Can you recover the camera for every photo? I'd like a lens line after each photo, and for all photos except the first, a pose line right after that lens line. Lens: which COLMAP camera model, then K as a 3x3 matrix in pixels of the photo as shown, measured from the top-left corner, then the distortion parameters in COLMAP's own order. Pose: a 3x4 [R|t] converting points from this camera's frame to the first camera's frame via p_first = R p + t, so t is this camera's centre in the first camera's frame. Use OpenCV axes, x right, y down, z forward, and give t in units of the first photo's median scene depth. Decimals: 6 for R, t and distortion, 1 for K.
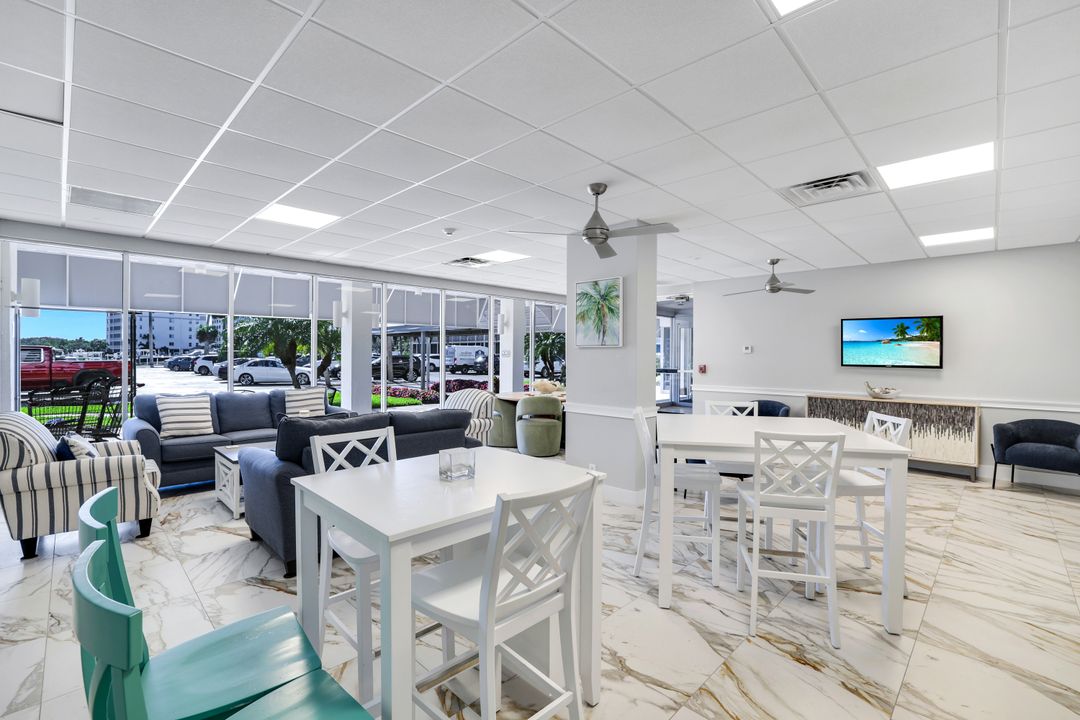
lens RADIAL K [[467.2, 0, 543.8], [0, 467.2, 358.9], [0, 0, 1]] dist [-0.001014, -0.000188]
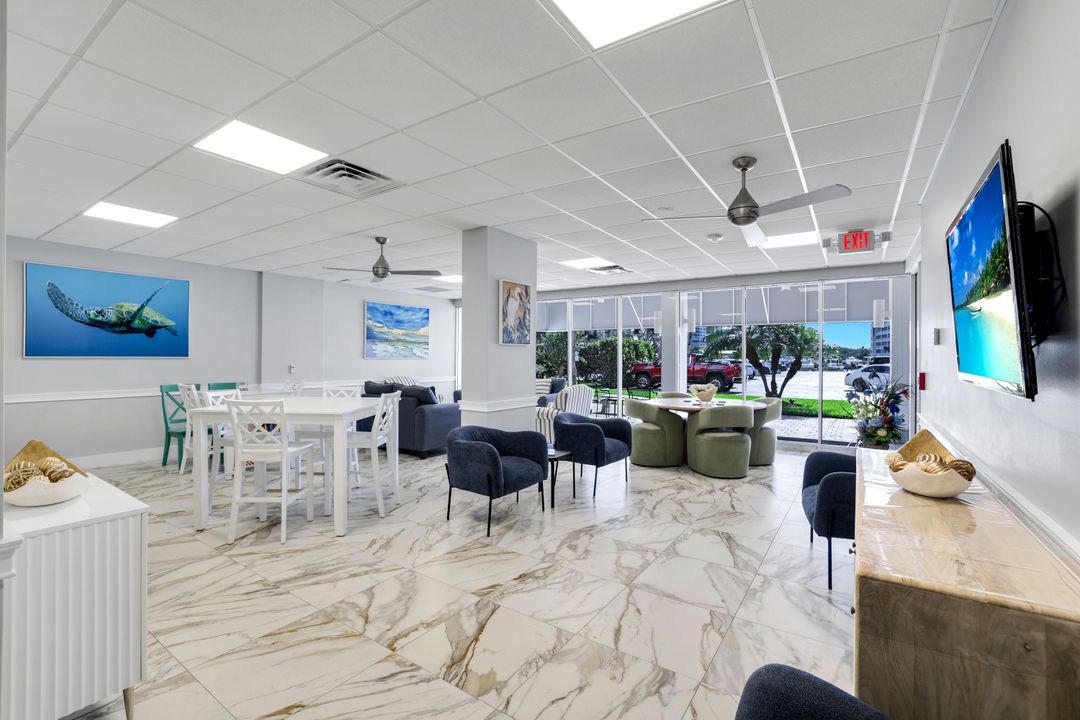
lens RADIAL K [[467.2, 0, 543.3], [0, 467.2, 358.6], [0, 0, 1]] dist [-0.001014, -0.000188]
pose [[0.174467, -0.005815, -0.984646, 1.732937], [-0.011712, 0.999900, -0.007981, 0.009099], [0.984593, 0.012924, 0.174382, 1.287732]]
